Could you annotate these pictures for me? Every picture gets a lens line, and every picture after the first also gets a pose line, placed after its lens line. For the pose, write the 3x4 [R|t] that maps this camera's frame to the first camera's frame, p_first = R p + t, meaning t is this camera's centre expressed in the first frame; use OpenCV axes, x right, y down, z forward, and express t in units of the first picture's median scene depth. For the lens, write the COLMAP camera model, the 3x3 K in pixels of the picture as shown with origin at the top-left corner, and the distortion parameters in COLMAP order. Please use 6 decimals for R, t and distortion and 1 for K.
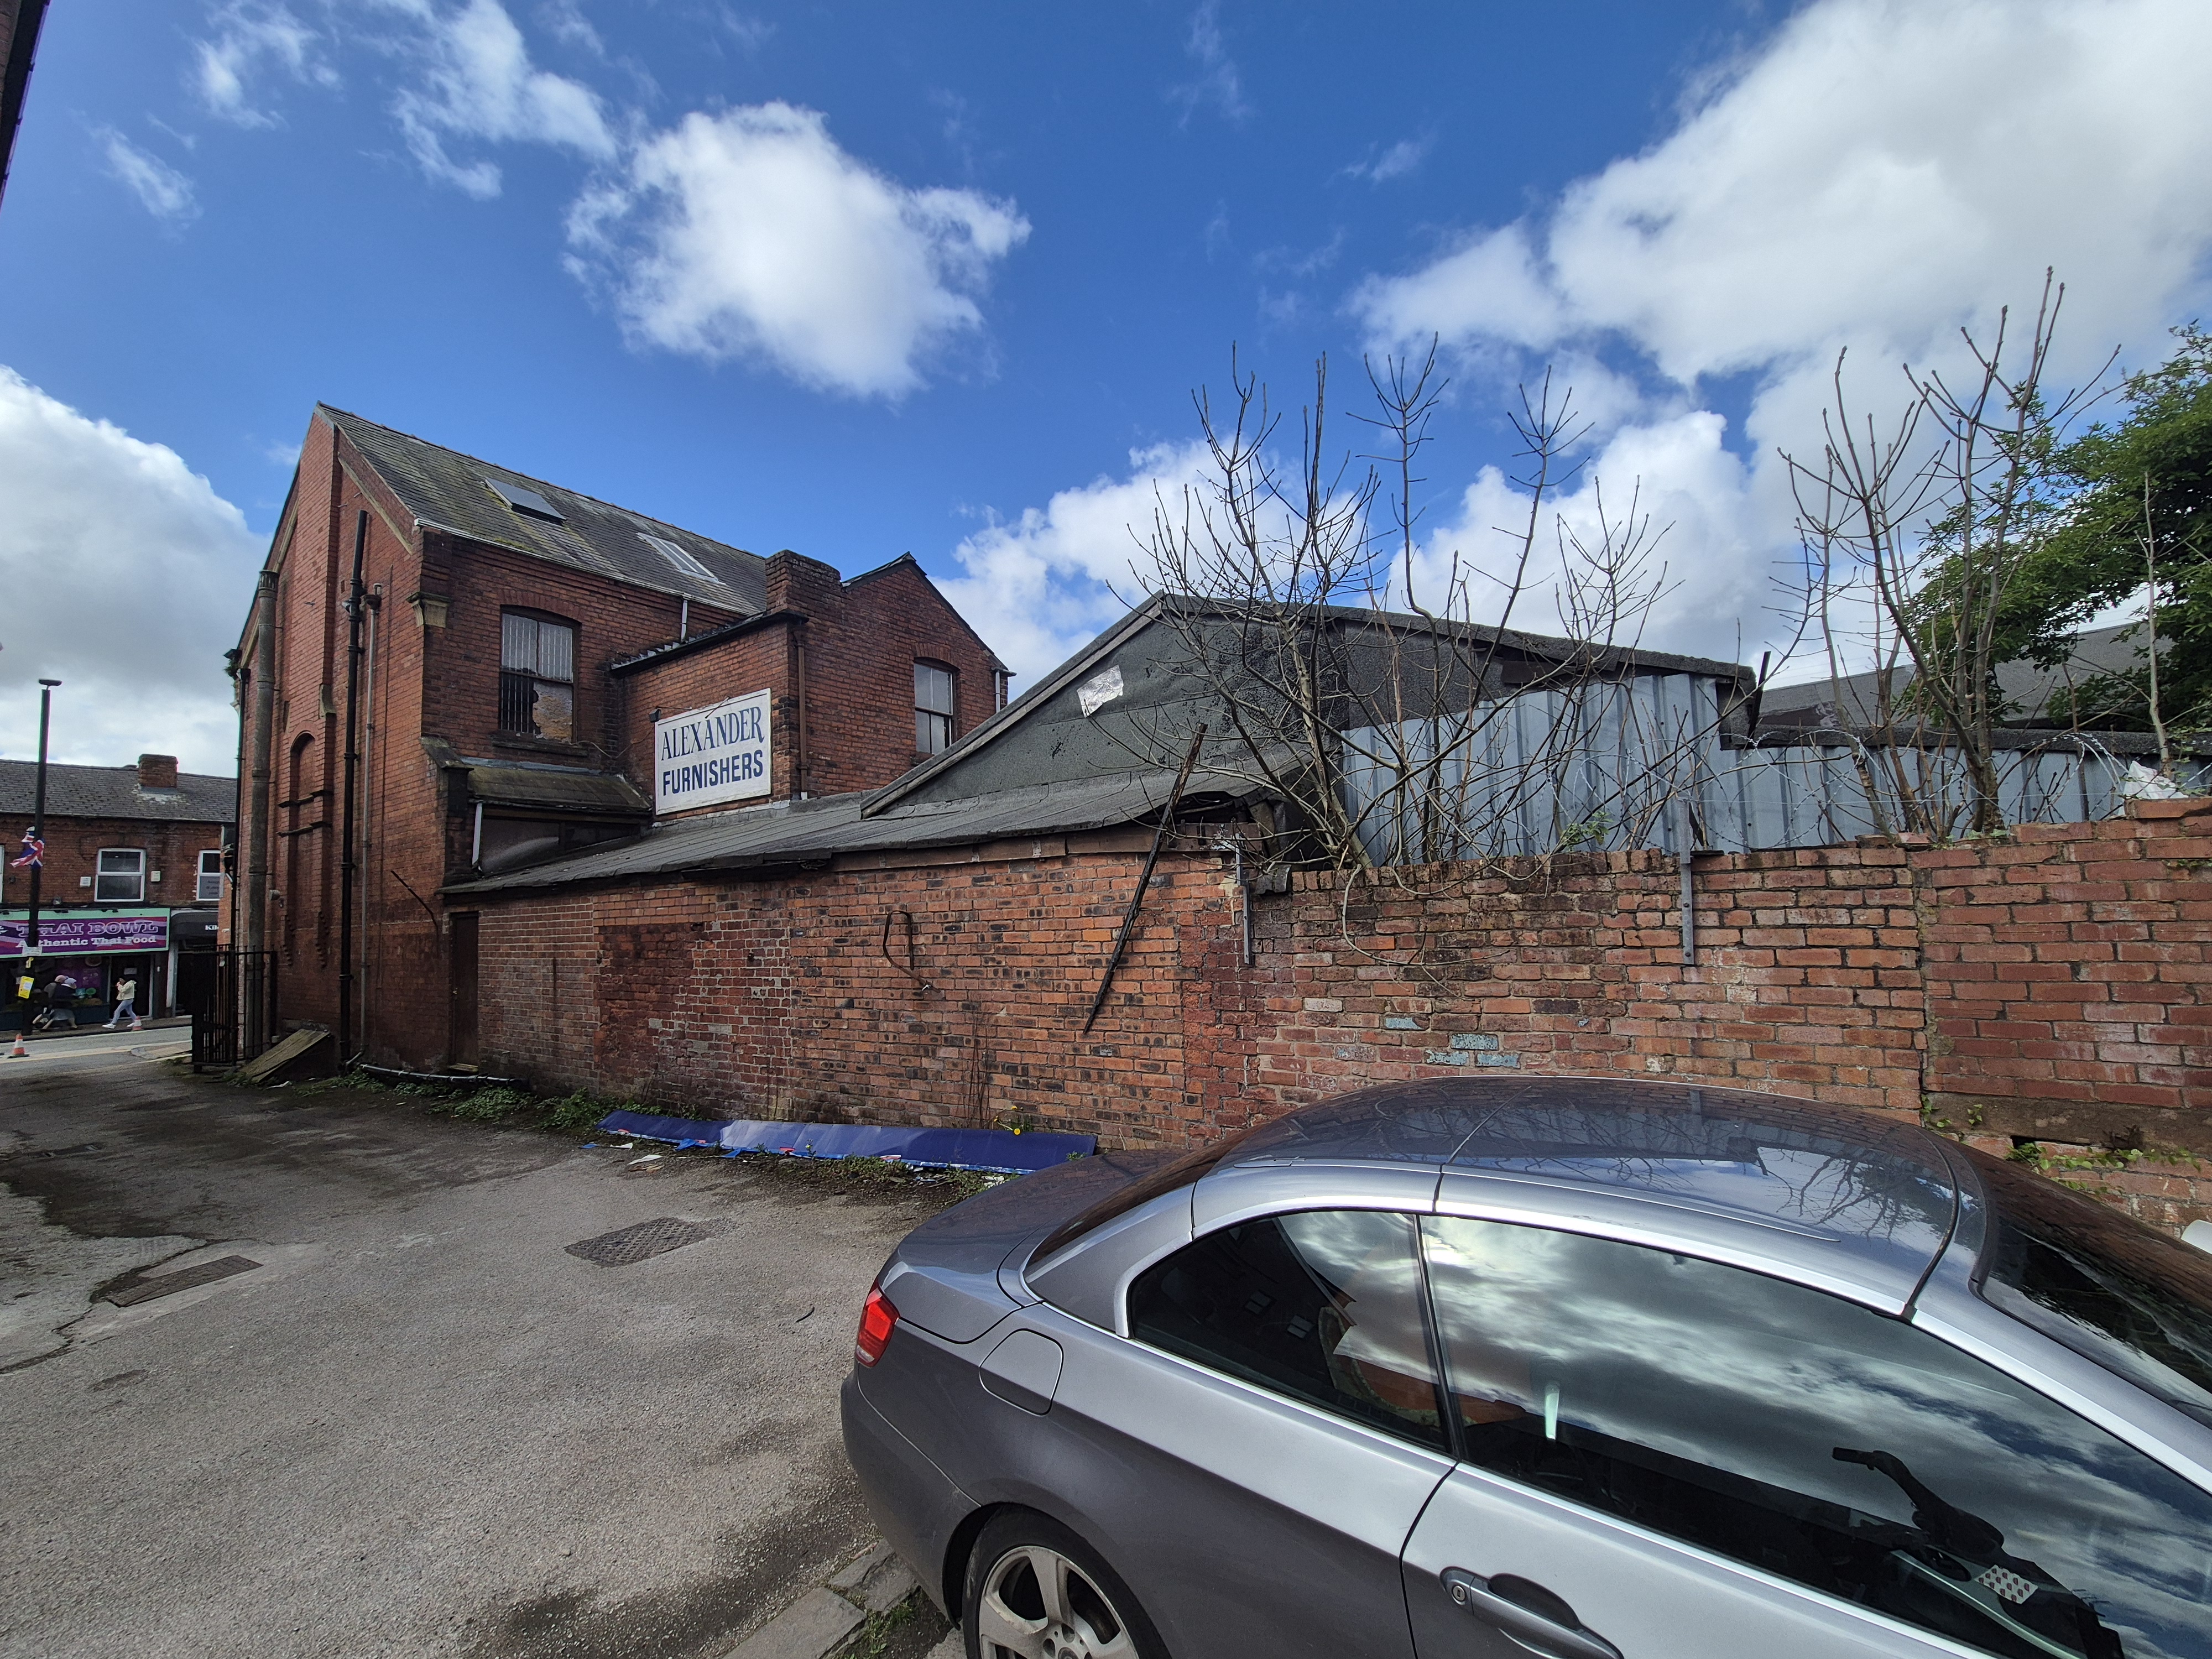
lens RADIAL K [[903.7, 0, 1100.1], [0, 903.7, 837.6], [0, 0, 1]] dist [-0.000715, 0.002196]
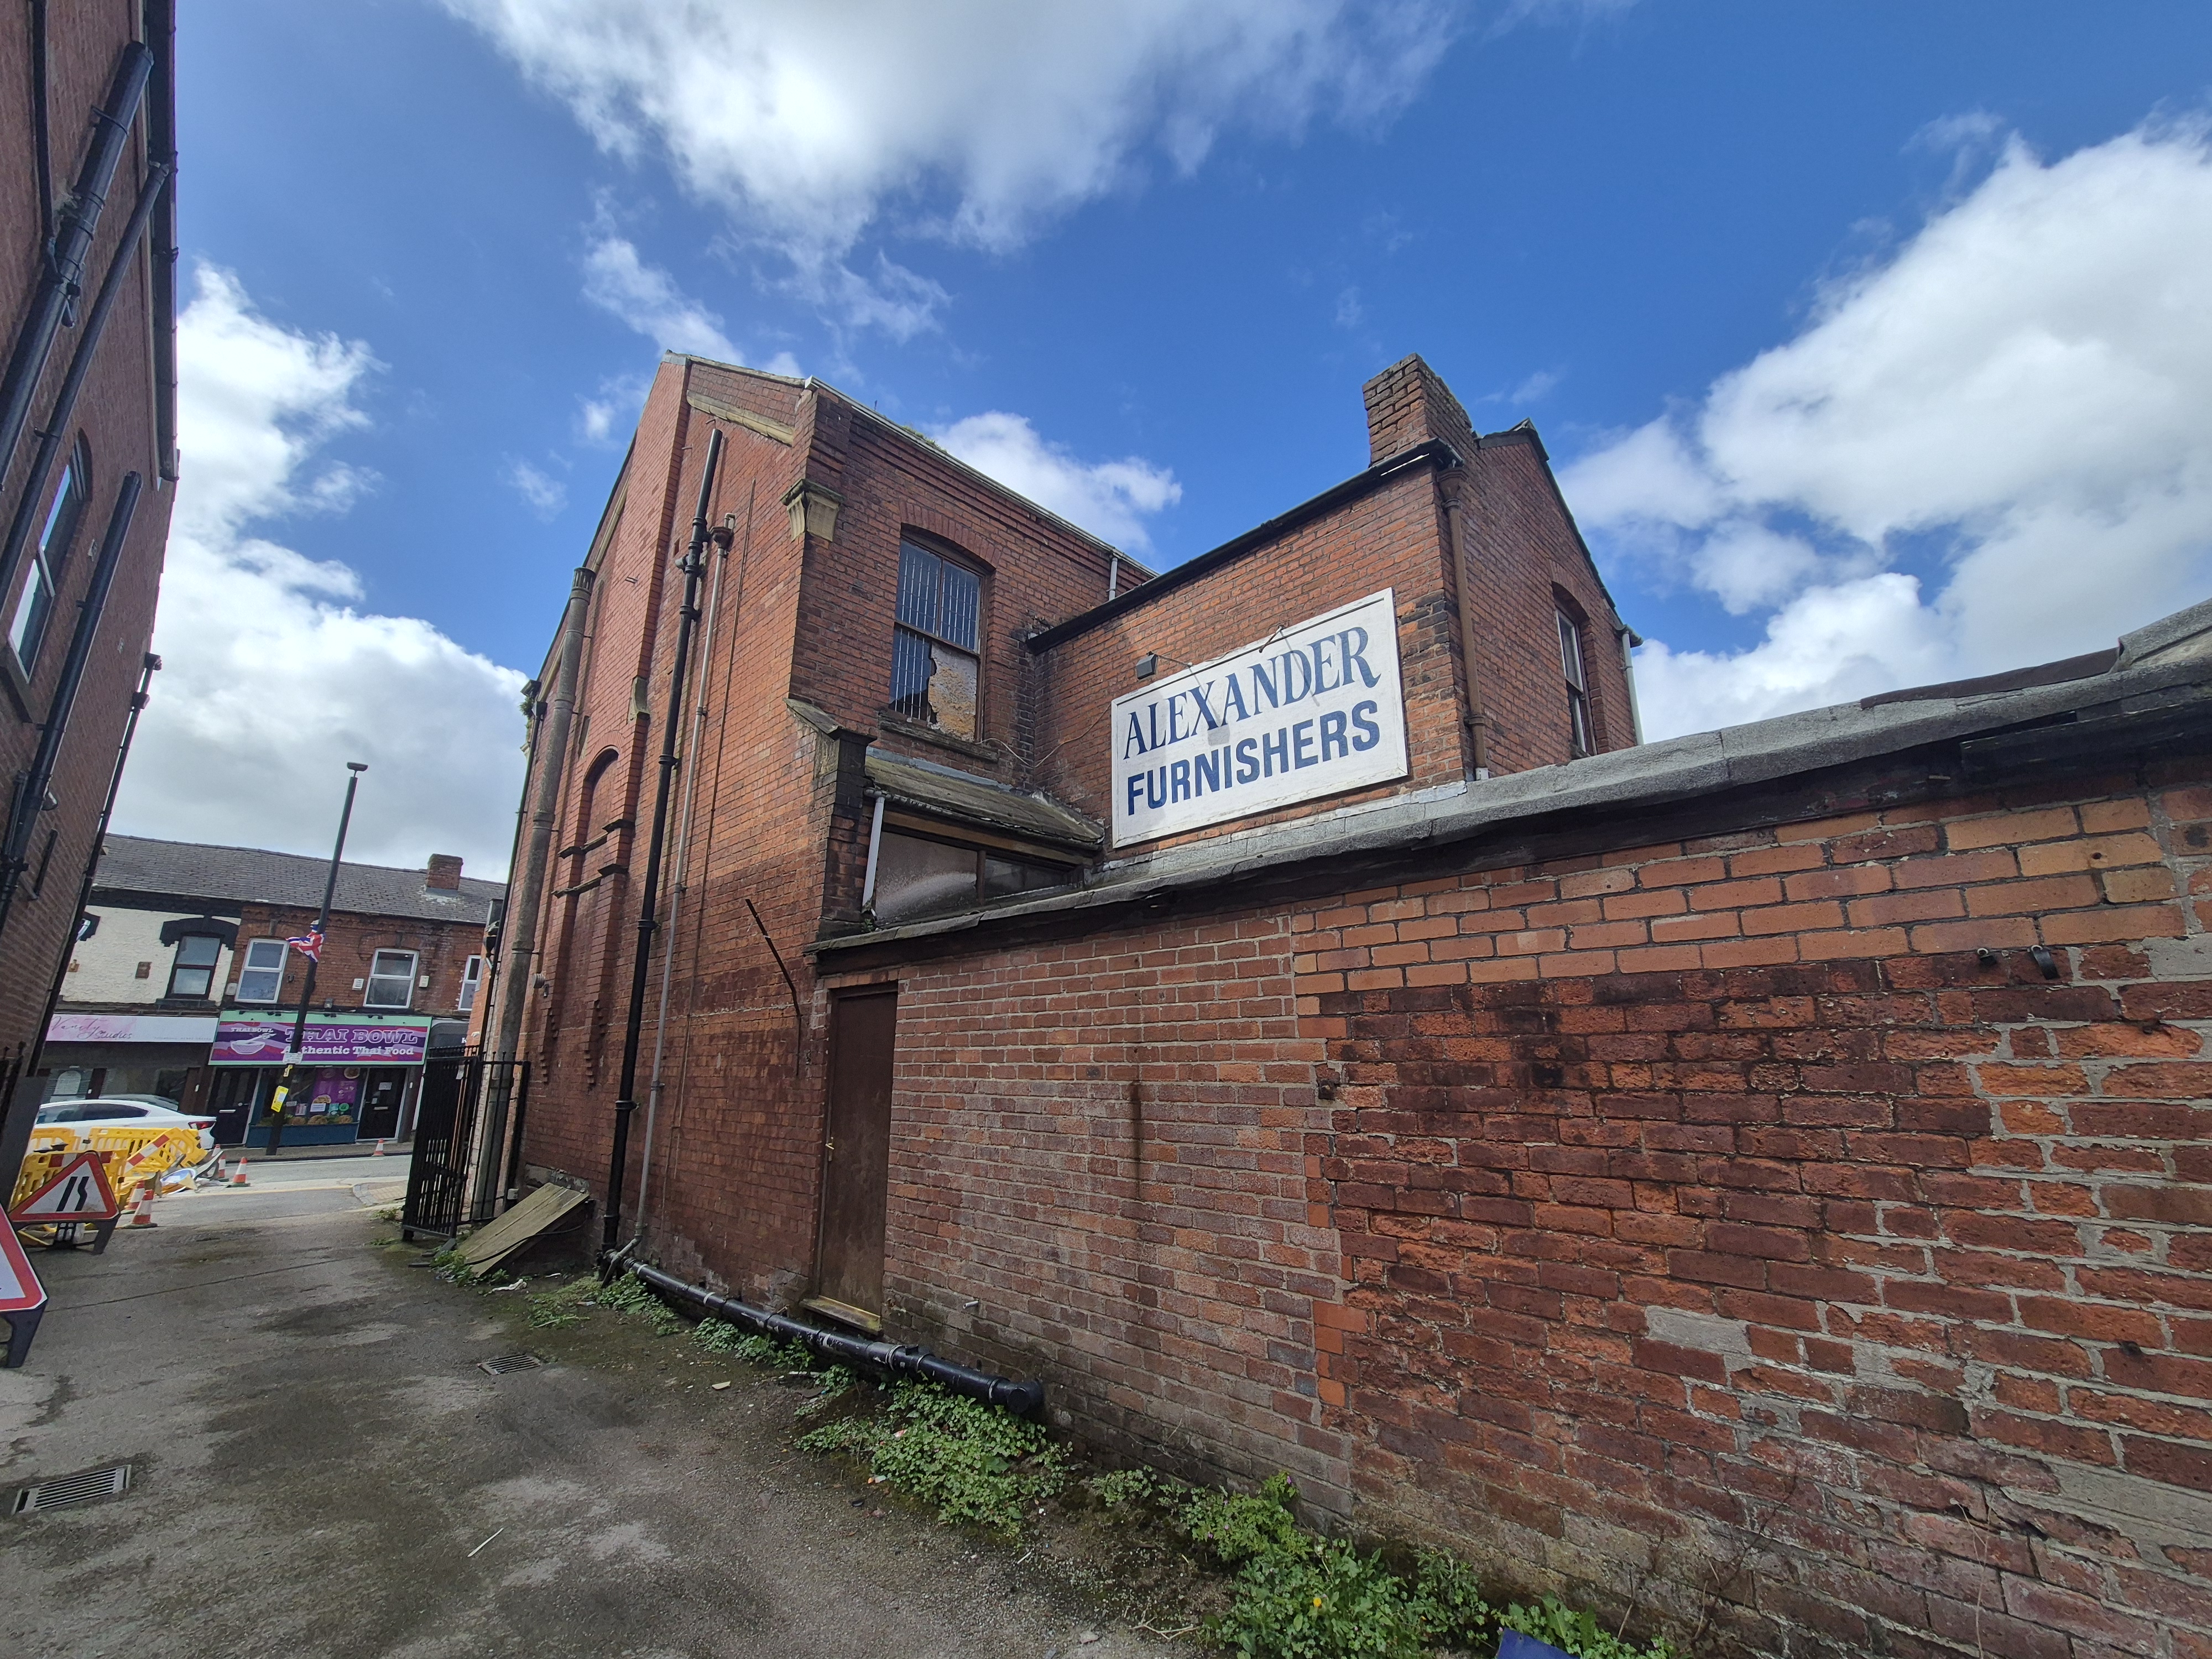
lens RADIAL K [[903.7, 0, 1110.5], [0, 903.7, 830.7], [0, 0, 1]] dist [-0.000715, 0.002196]
pose [[0.983953, -0.007830, -0.178254, -0.401957], [-0.022884, 0.985248, -0.169597, 0.067894], [0.176952, 0.170954, 0.969259, 0.434544]]
